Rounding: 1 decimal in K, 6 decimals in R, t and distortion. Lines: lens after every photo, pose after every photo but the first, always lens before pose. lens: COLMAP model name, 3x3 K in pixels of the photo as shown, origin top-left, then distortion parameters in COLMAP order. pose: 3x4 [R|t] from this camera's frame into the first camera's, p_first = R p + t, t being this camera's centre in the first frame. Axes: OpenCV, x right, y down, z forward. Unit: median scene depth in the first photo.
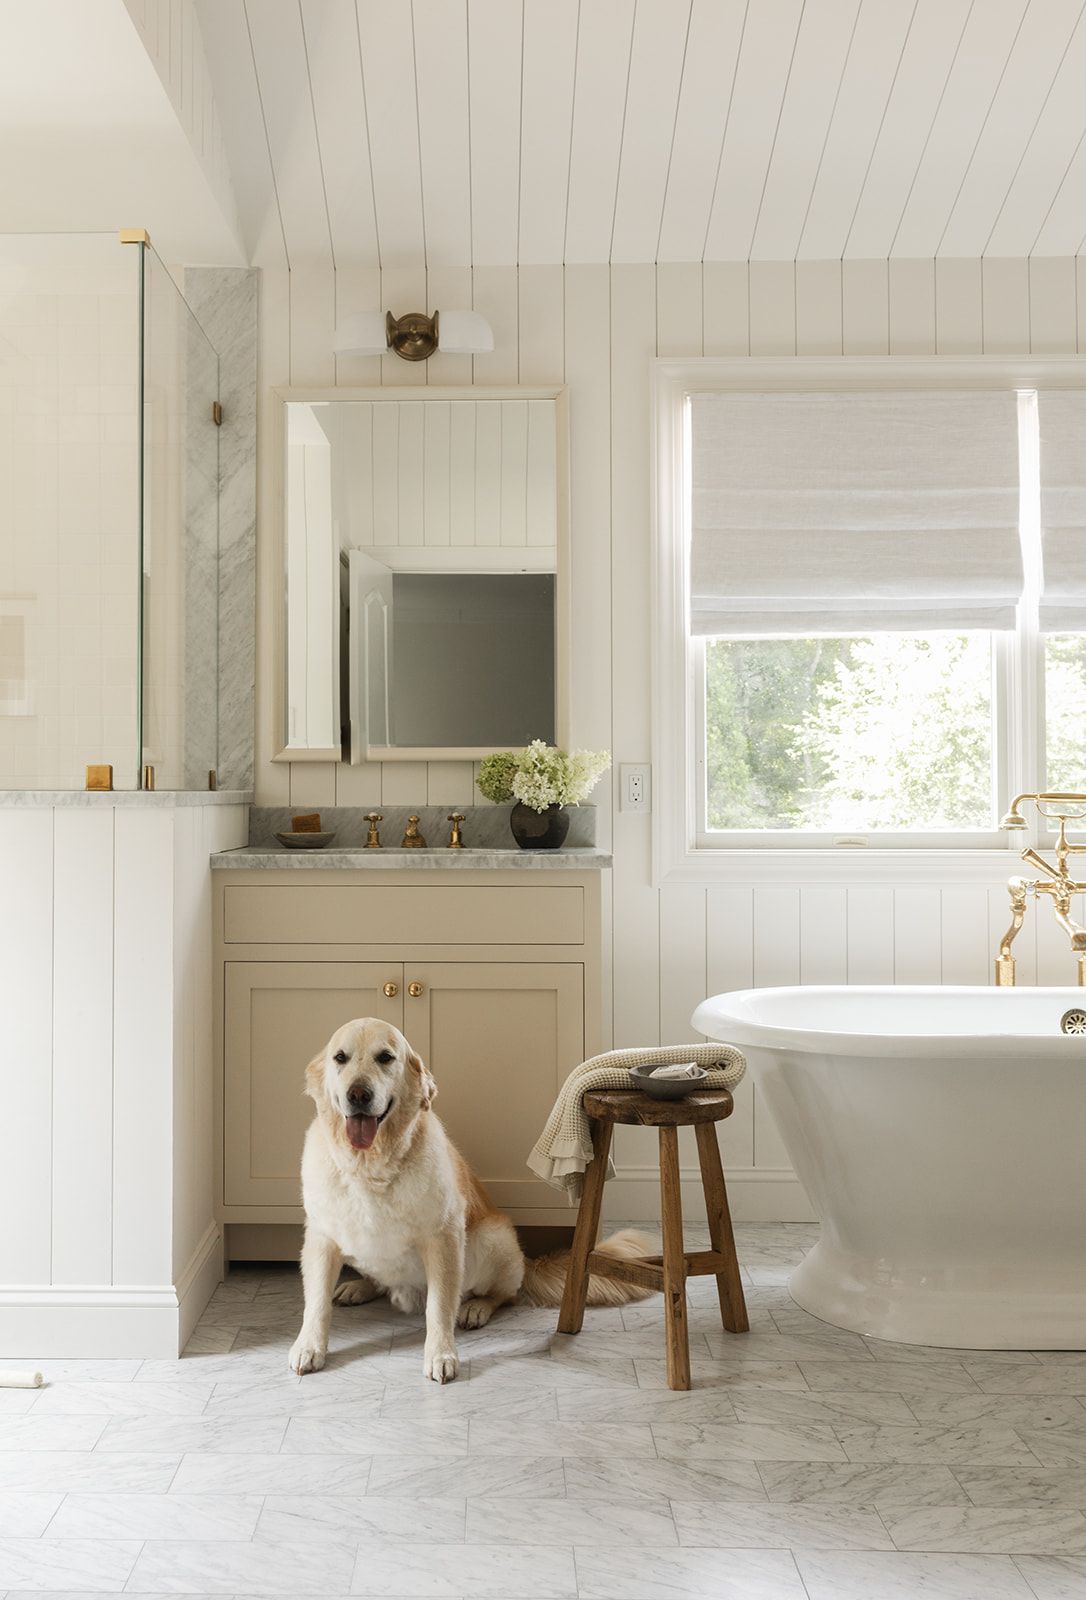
lens RADIAL K [[1628.9, 0, 442.2], [0, 1628.9, 765.6], [0, 0, 1]] dist [0.002925, 0.001818]
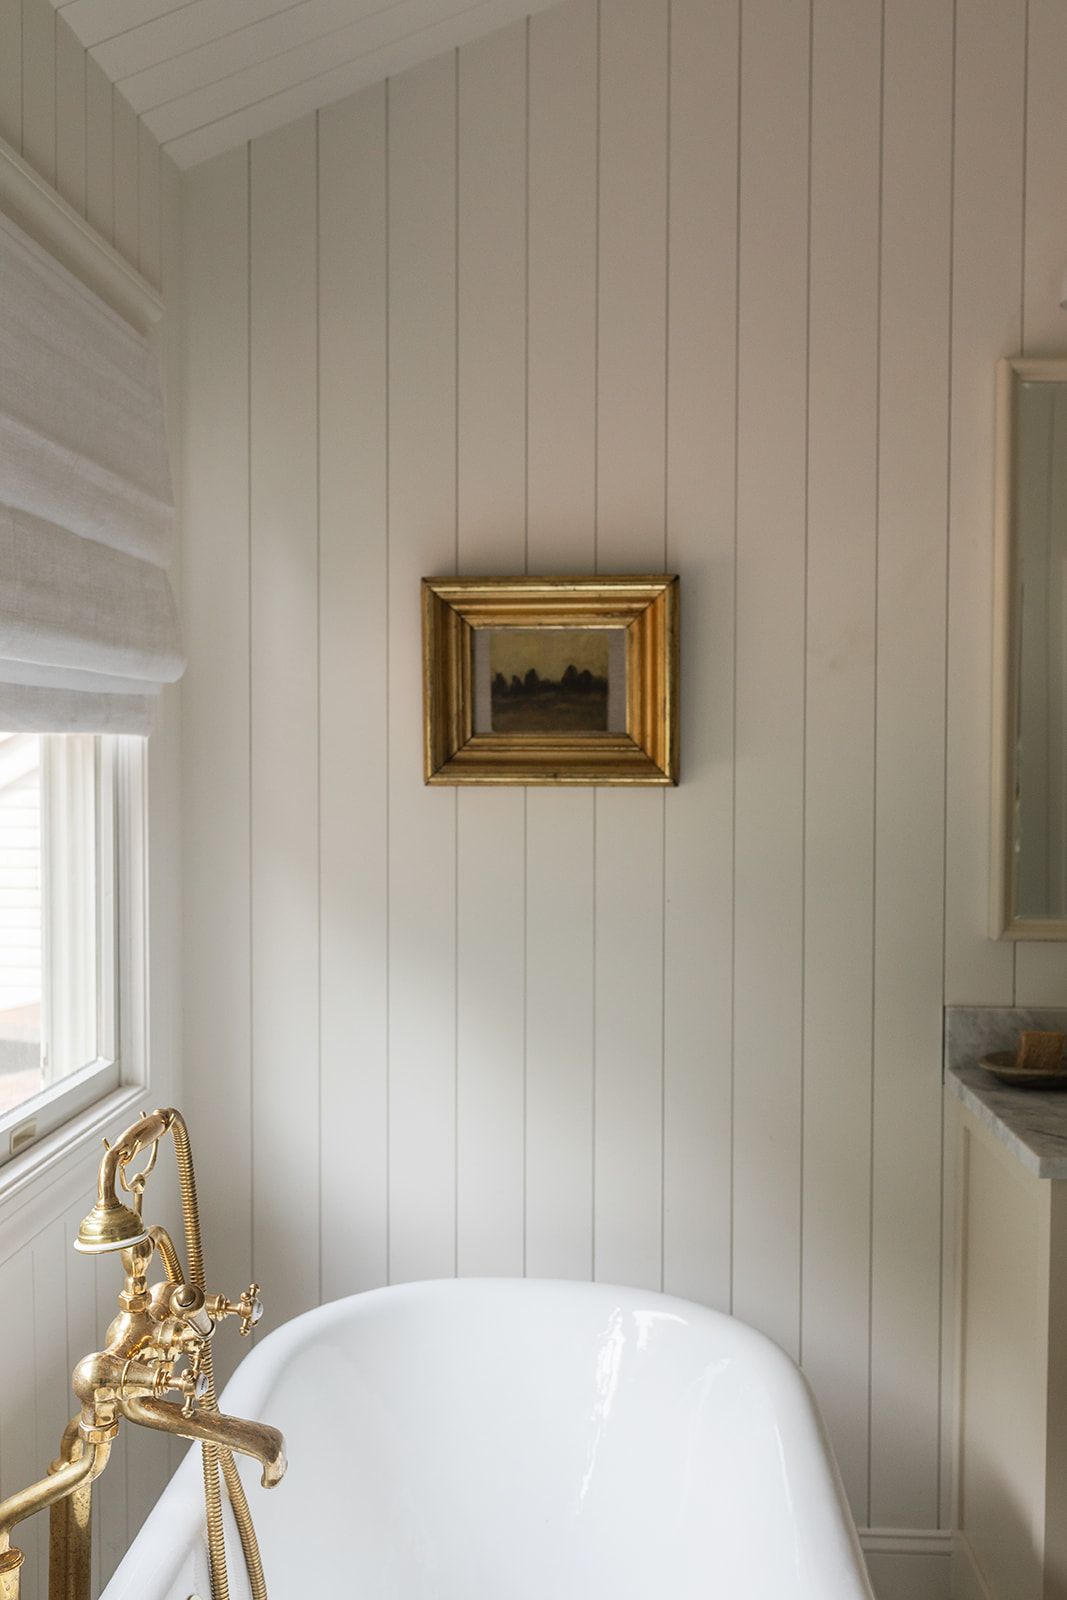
lens RADIAL K [[1537.2, 0, 532.3], [0, 1537.2, 797.3], [0, 0, 1]] dist [-0.004774, -0.000428]
pose [[0.023465, -0.031304, 0.999234, -0.023192], [-0.024104, 0.999201, 0.031869, -0.085008], [-0.999434, -0.024834, 0.022692, 0.871769]]
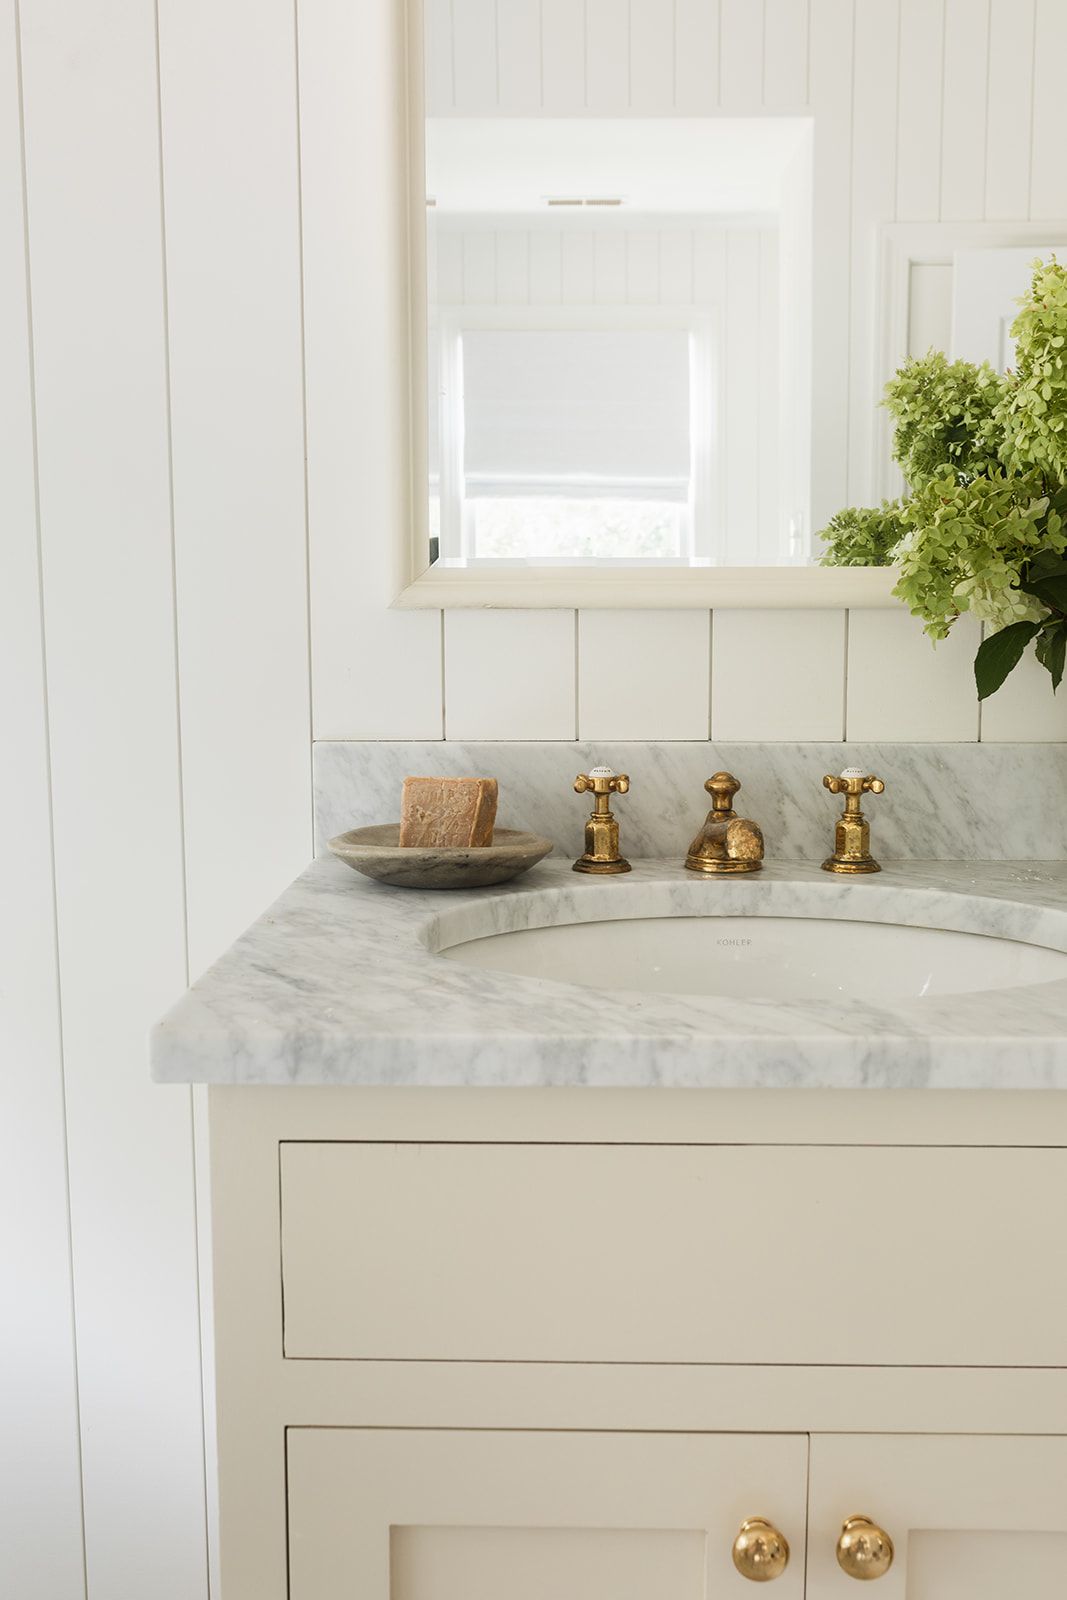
lens RADIAL K [[1567.1, 0, 534.4], [0, 1567.1, 798.7], [0, 0, 1]] dist [0.006250, -0.001464]
pose [[-0.014134, -0.124029, 0.992178, 0.286500], [-0.017444, 0.992157, 0.123778, -0.009913], [-0.999748, -0.015558, -0.016187, 0.662297]]
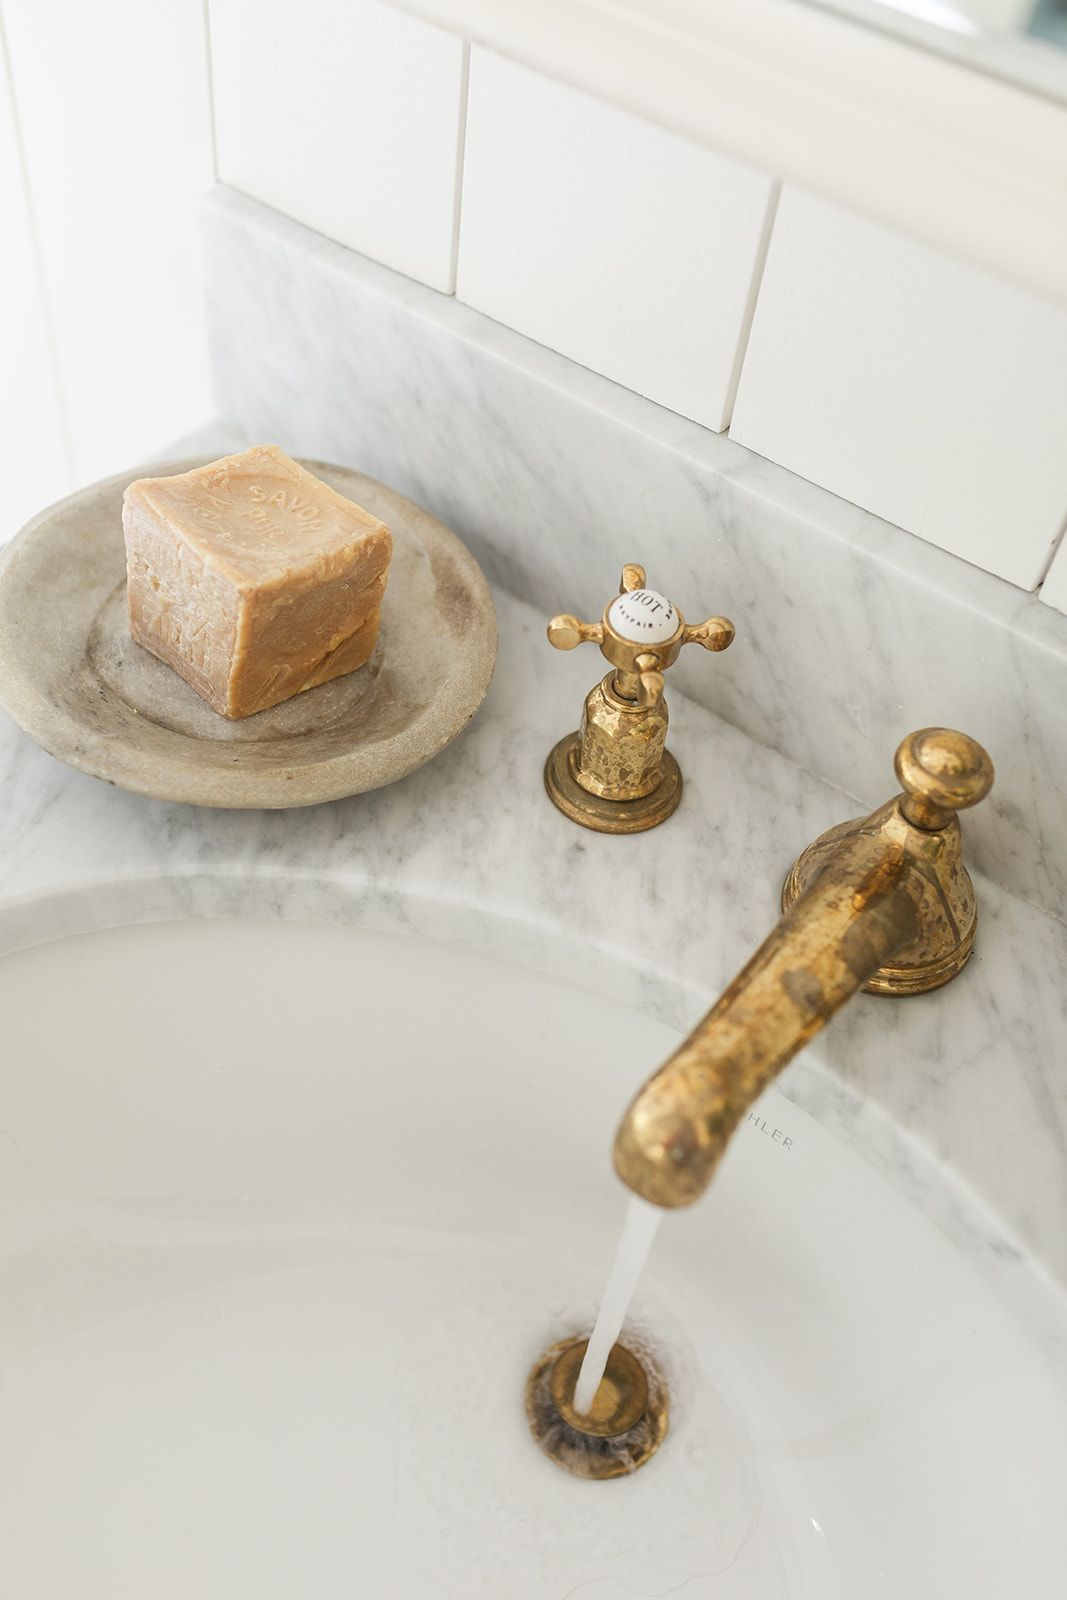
lens RADIAL K [[1573.0, 0, 530.7], [0, 1573.0, 795.7], [0, 0, 1]] dist [-0.002673, -0.005092]
pose [[0.579245, -0.580212, 0.572564, 0.533040], [-0.109712, 0.640518, 0.760066, -0.061191], [-0.807737, -0.503082, 0.307360, 0.602951]]
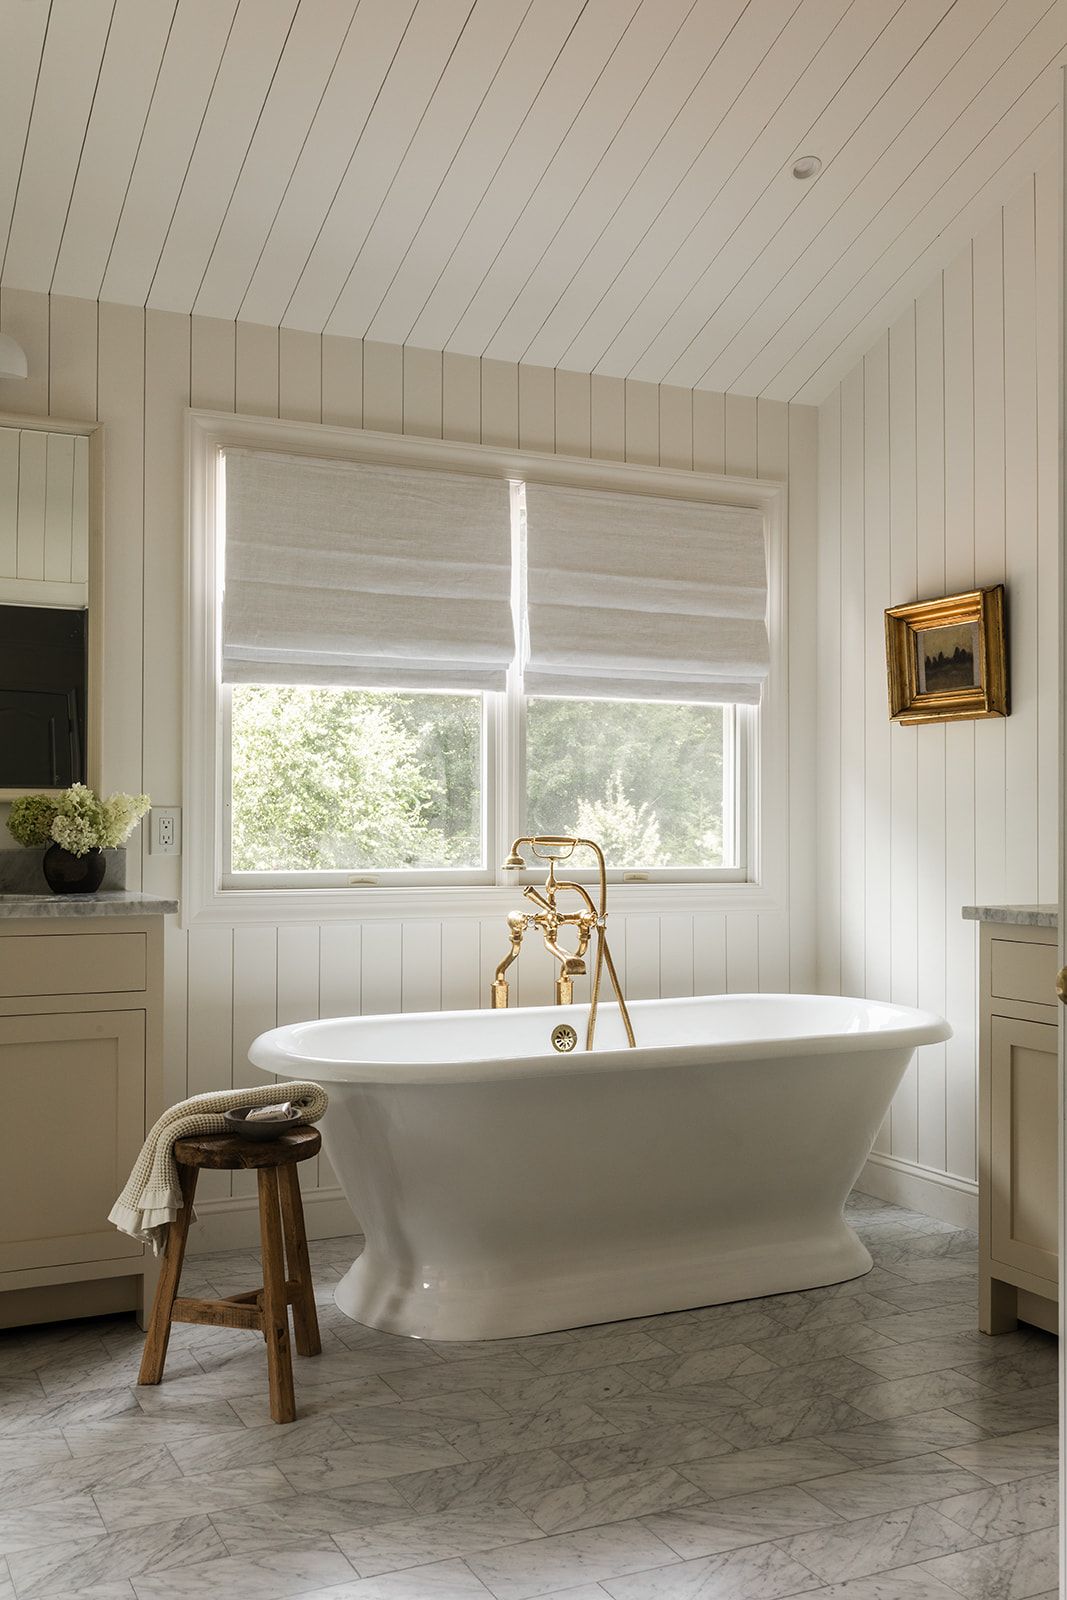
lens RADIAL K [[1522.6, 0, 549.4], [0, 1522.6, 799.6], [0, 0, 1]] dist [-0.002960, 0.007572]
pose [[0.879652, 0.011093, 0.475489, -0.127720], [-0.013174, 0.999913, 0.001045, -0.010288], [-0.475436, -0.007183, 0.879721, 0.058536]]
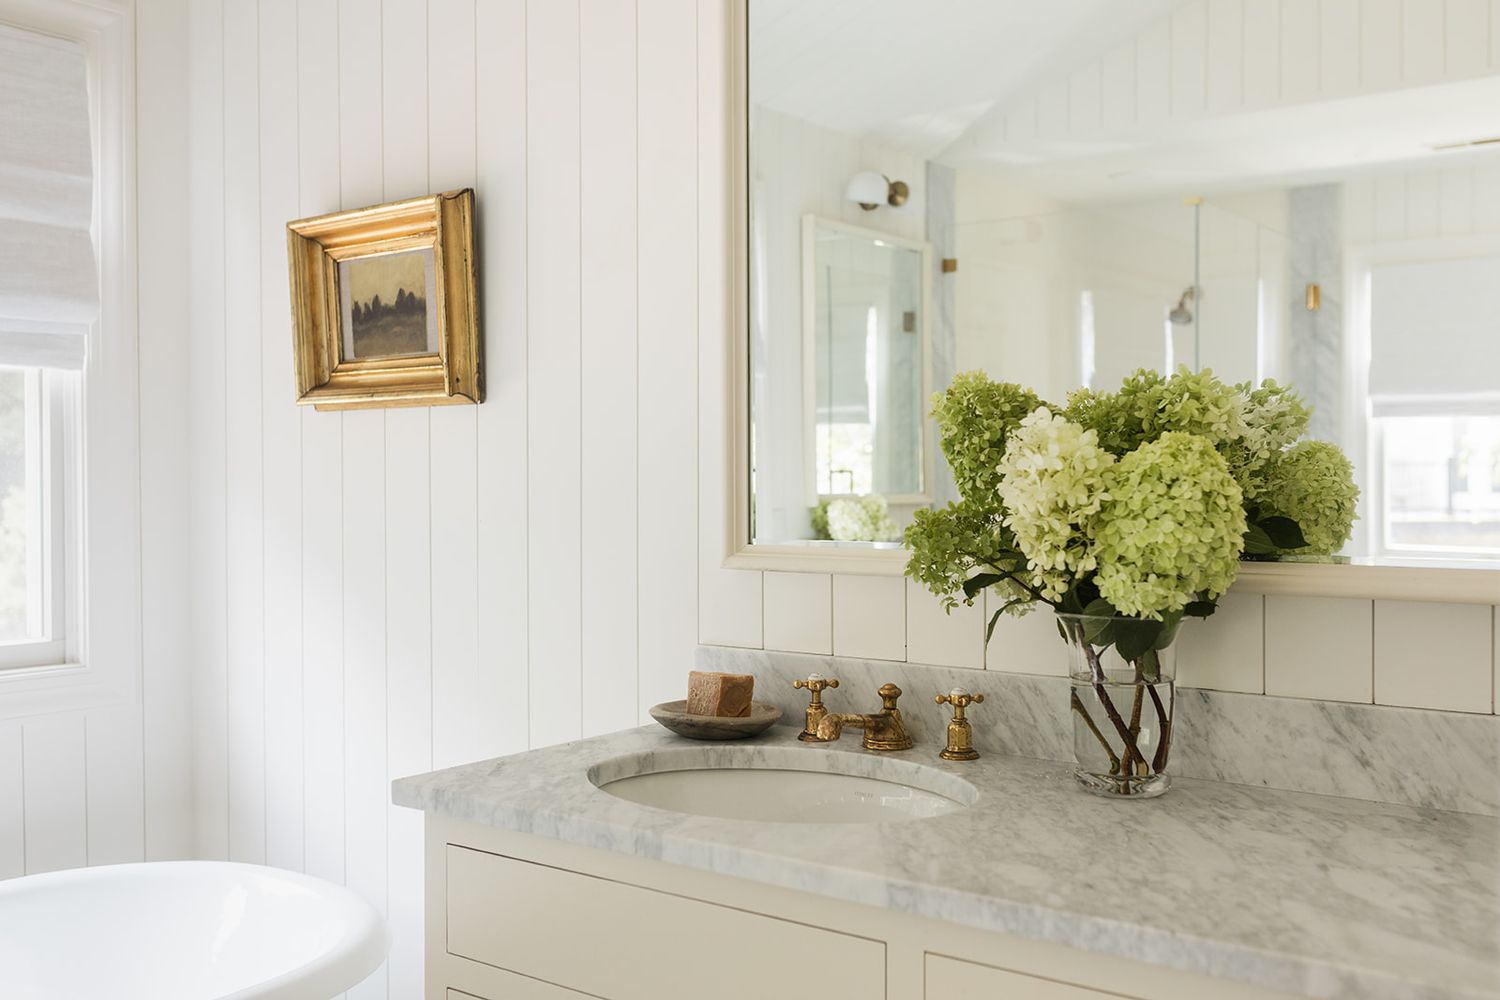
lens RADIAL K [[1441.1, 0, 751.8], [0, 1441.1, 496.3], [0, 0, 1]] dist [-0.004774, -0.000428]
pose [[0.568232, -0.012007, 0.822781, 0.203918], [-0.014985, 0.999577, 0.024937, -0.047869], [-0.822732, -0.026499, 0.567812, 0.382601]]
